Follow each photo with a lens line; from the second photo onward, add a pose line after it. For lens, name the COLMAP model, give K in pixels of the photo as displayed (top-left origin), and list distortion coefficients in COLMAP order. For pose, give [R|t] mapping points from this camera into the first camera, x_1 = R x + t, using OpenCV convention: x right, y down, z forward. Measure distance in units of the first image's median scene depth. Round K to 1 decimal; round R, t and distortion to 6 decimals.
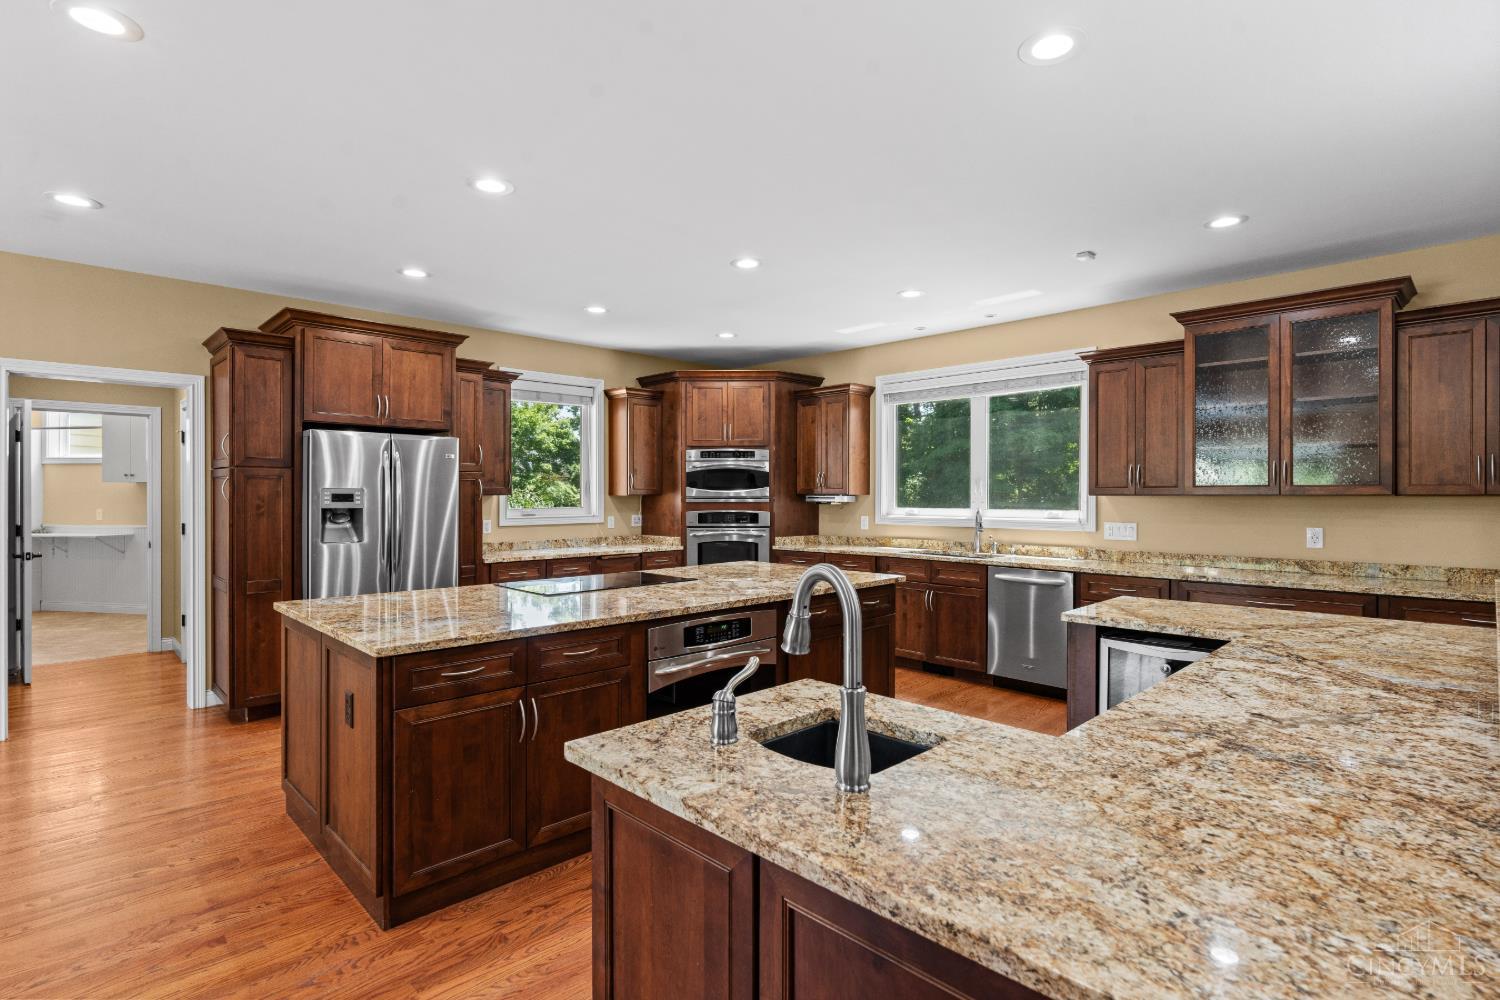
lens RADIAL K [[737.9, 0, 749.0], [0, 737.9, 494.3], [0, 0, 1]] dist [-0.000360, 0.000603]
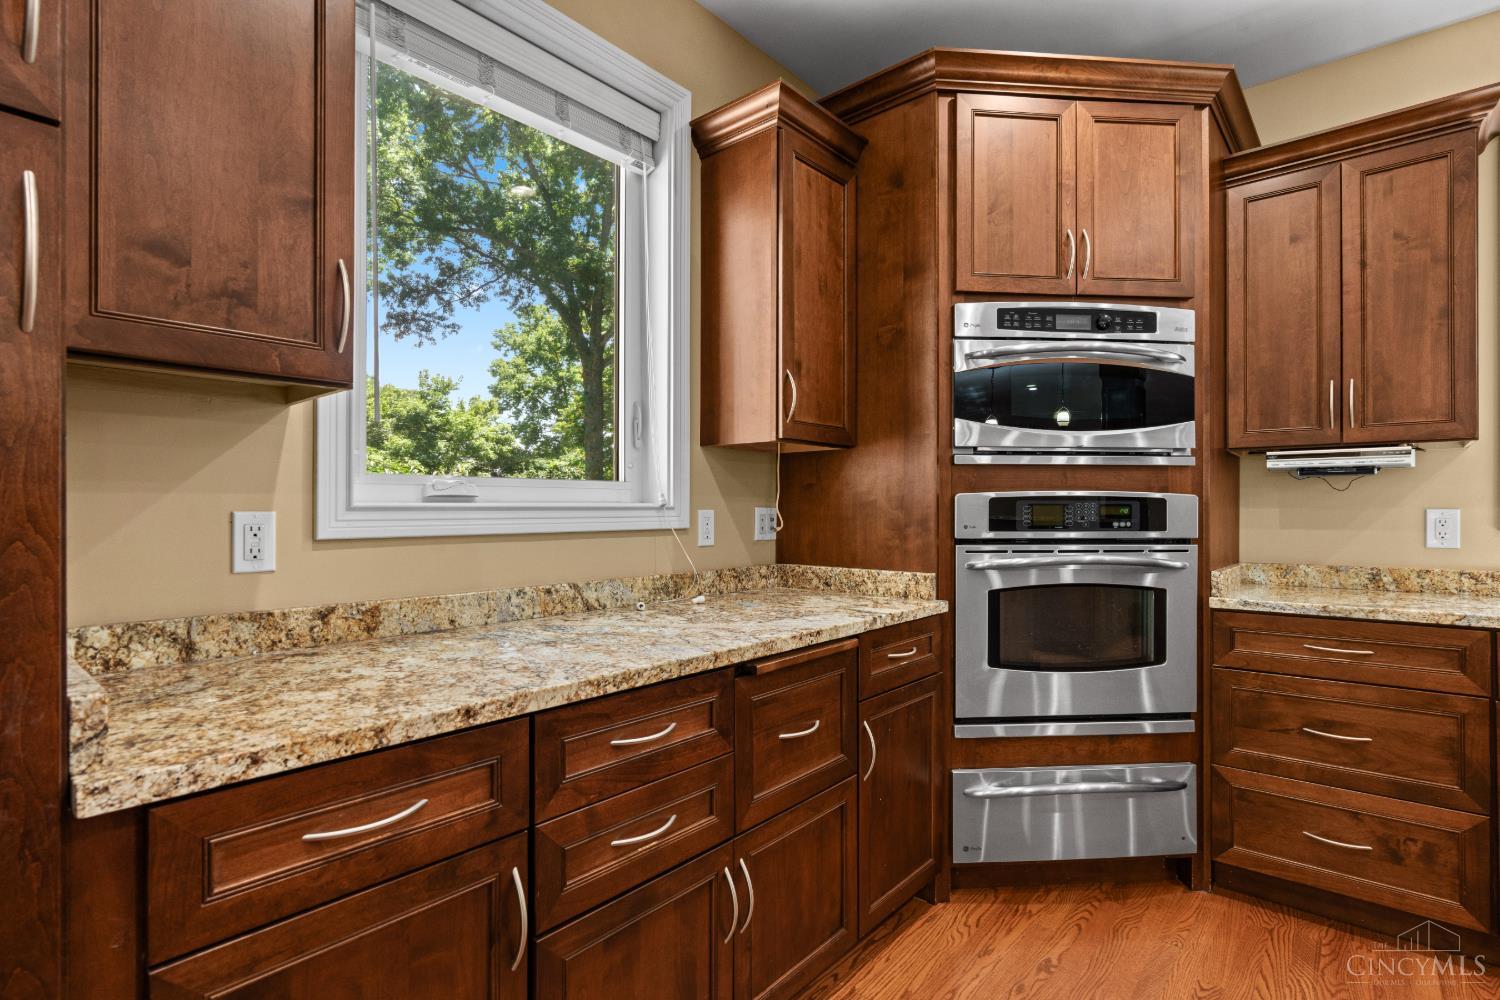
lens RADIAL K [[719.4, 0, 752.2], [0, 719.4, 508.0], [0, 0, 1]] dist [-0.001700, 0.000332]
pose [[0.996034, 0.002252, 0.088945, -0.201468], [-0.002100, 0.999996, -0.001796, 0.030436], [-0.088948, 0.001602, 0.996035, 0.695058]]
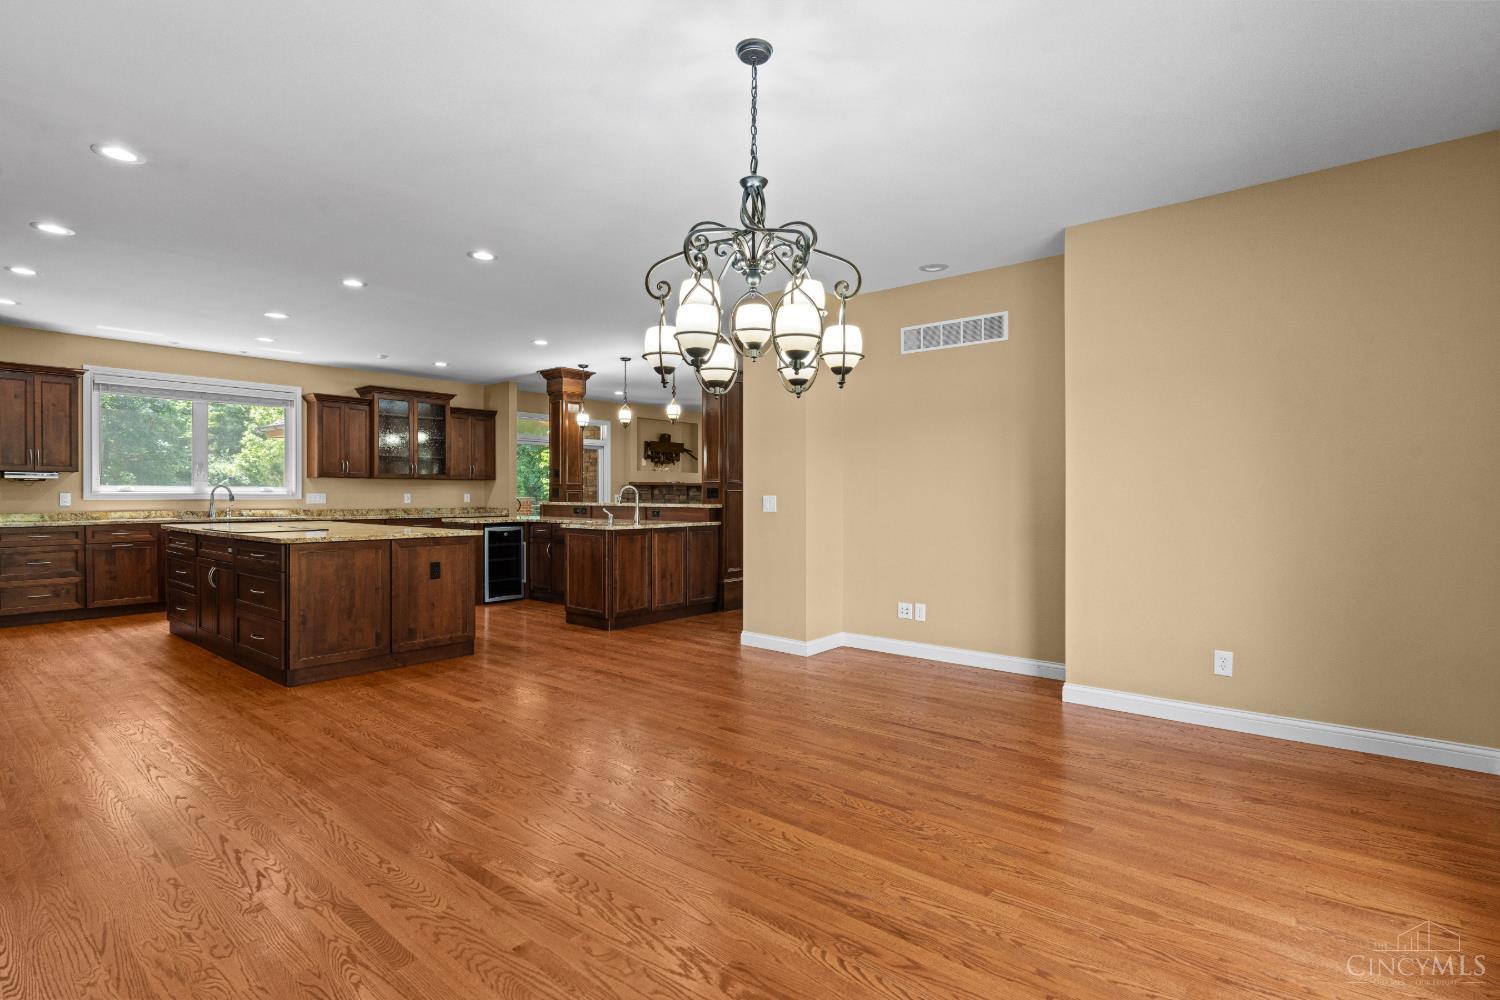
lens RADIAL K [[727.2, 0, 751.7], [0, 727.2, 497.5], [0, 0, 1]] dist [-0.002565, 0.000567]
pose [[-0.103087, -0.004508, 0.994662, -0.991640], [-0.003146, 0.999986, 0.004206, 0.028852], [-0.994667, -0.002696, -0.103100, 0.126472]]
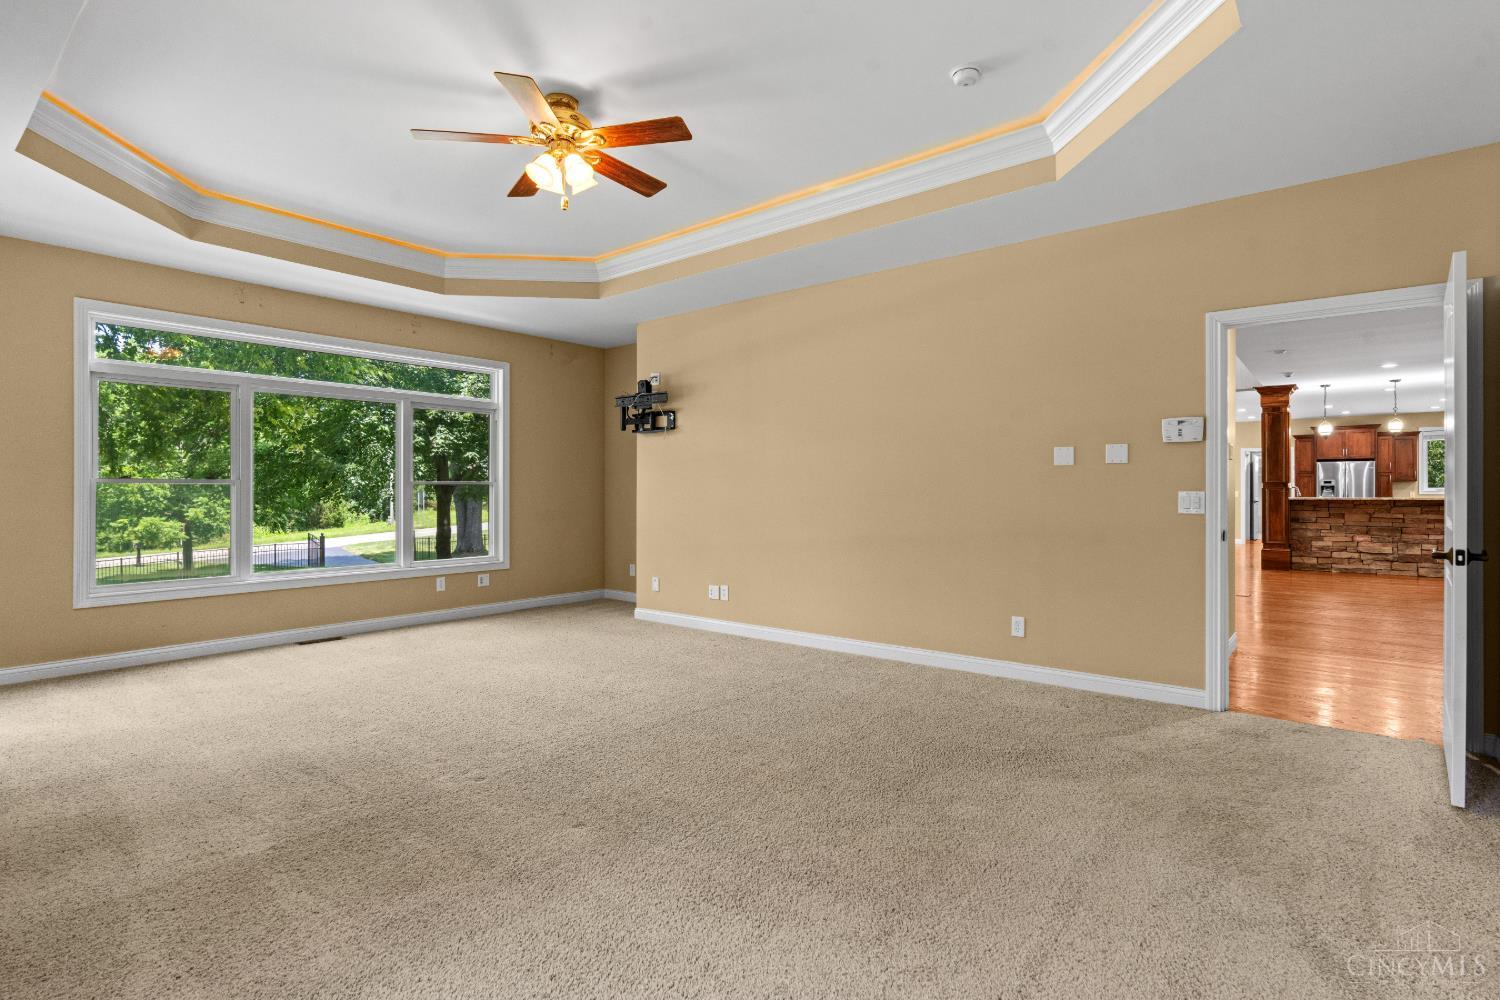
lens RADIAL K [[737.9, 0, 749.0], [0, 737.9, 494.3], [0, 0, 1]] dist [-0.000360, 0.000603]
pose [[0.118492, 0.001656, -0.992954, 1.620646], [0.000082, 0.999999, 0.001678, 0.034689], [0.992955, -0.000280, 0.118491, -1.309559]]
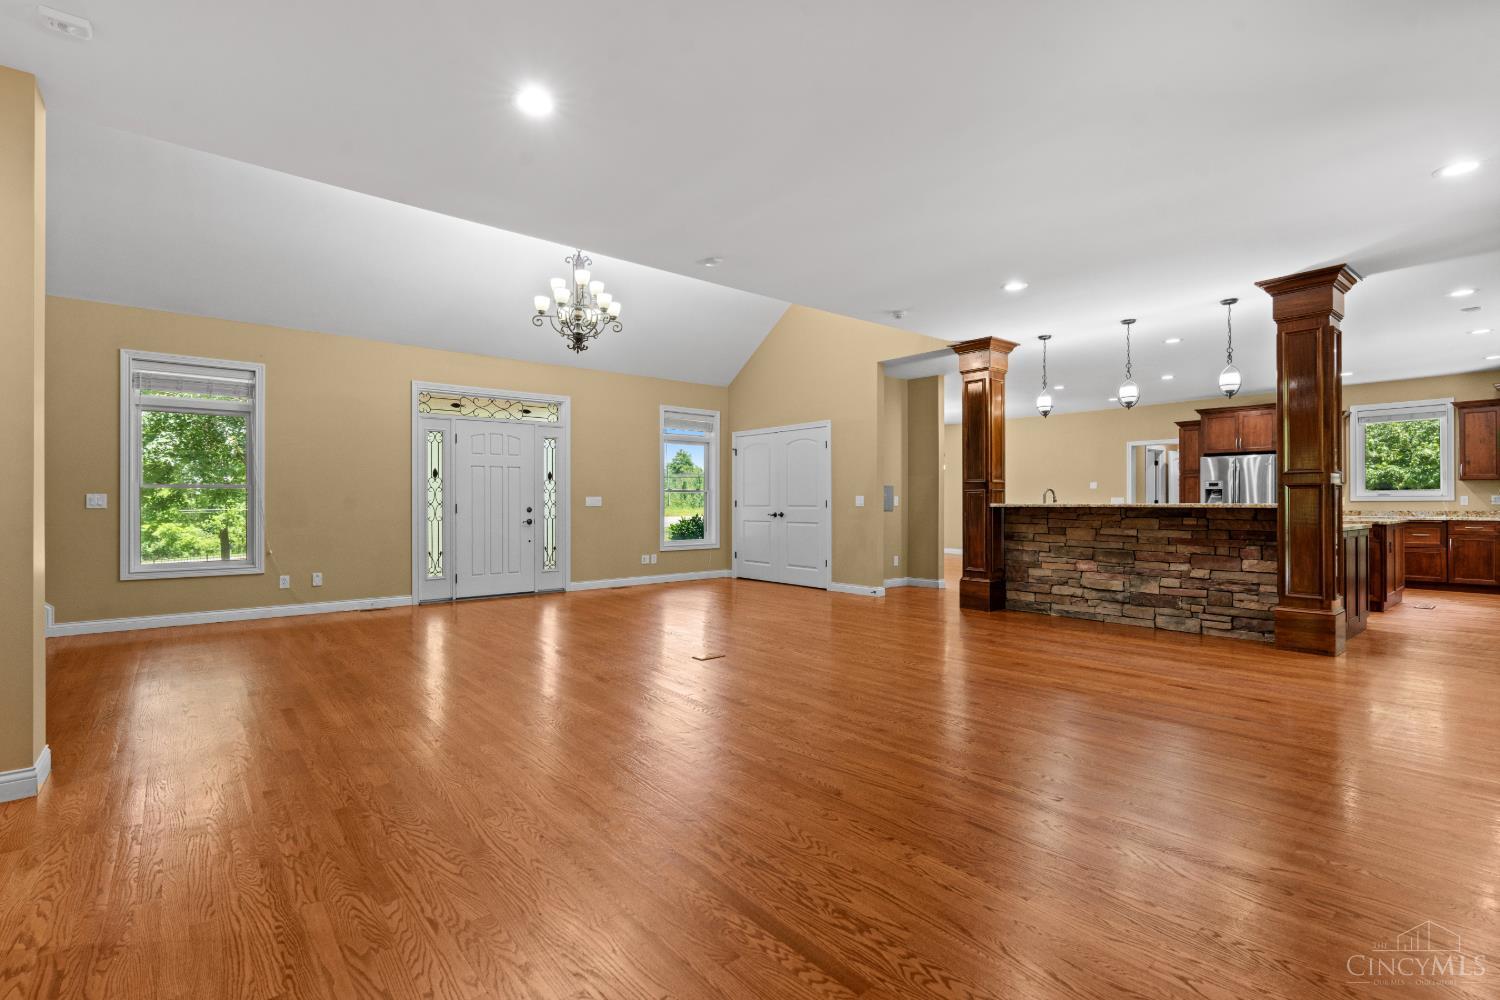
lens RADIAL K [[687.1, 0, 753.8], [0, 687.1, 503.9], [0, 0, 1]] dist [-0.002347, 0.000335]
pose [[-0.070778, 0.001052, -0.997492, 1.201228], [0.000232, 0.999999, 0.001038, 0.043736], [0.997492, -0.000158, -0.070778, -0.222598]]
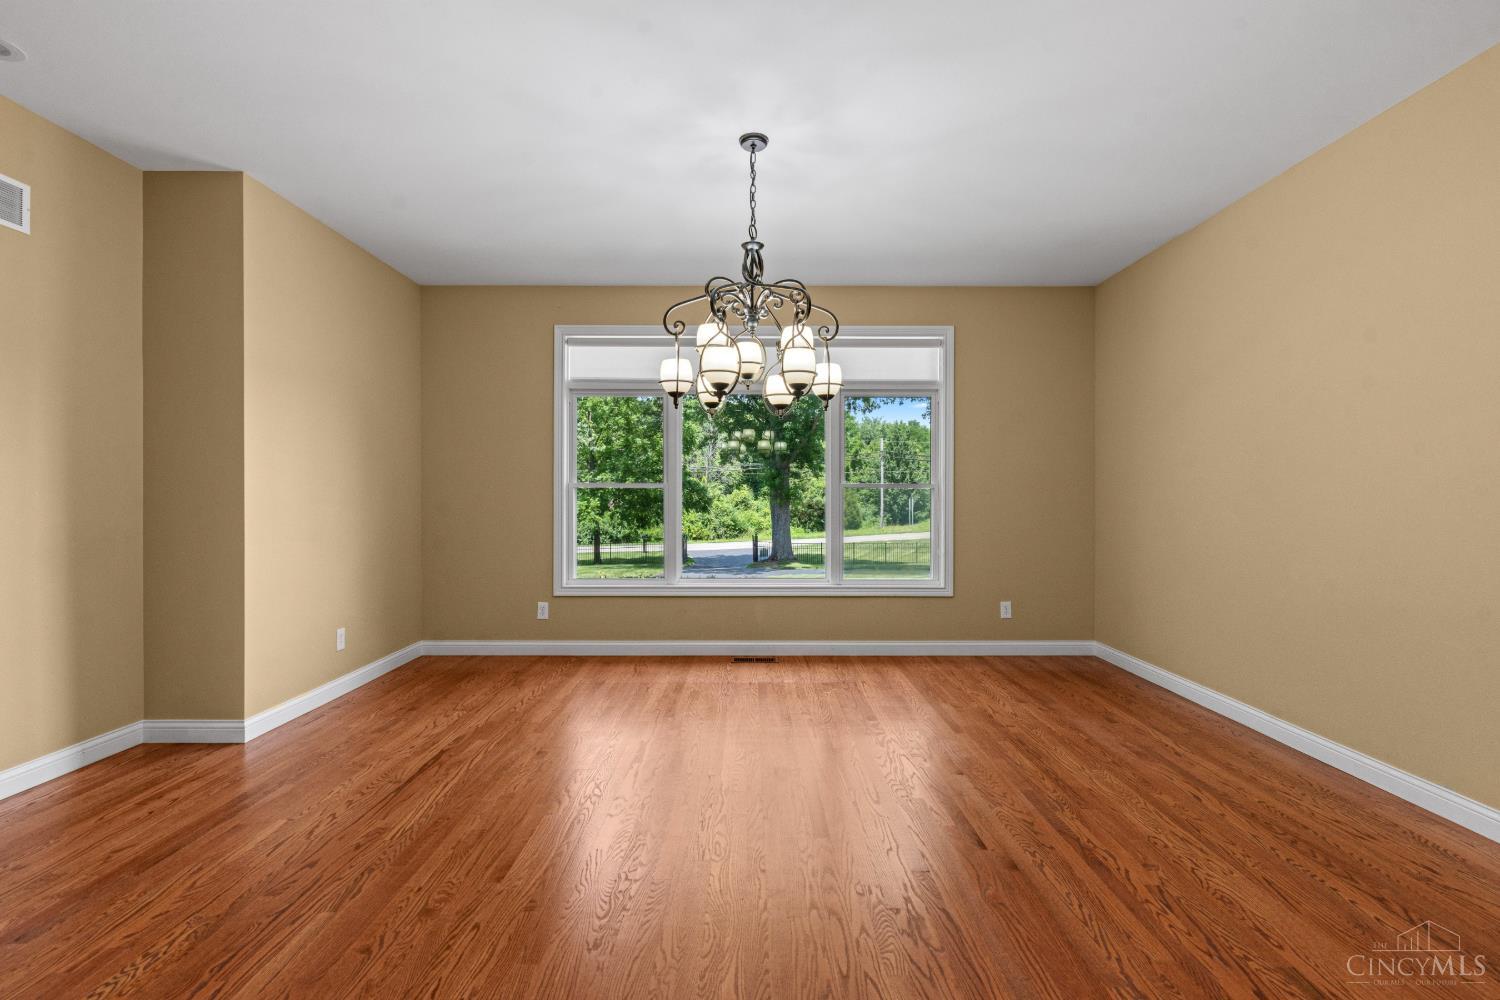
lens RADIAL K [[675.6, 0, 753.8], [0, 675.6, 497.1], [0, 0, 1]] dist [0.001197, 0.000087]
pose [[-0.692639, -0.004695, -0.721269, -0.305967], [-0.004104, 0.999988, -0.002569, 0.030453], [0.721273, 0.001181, -0.692650, 0.388590]]
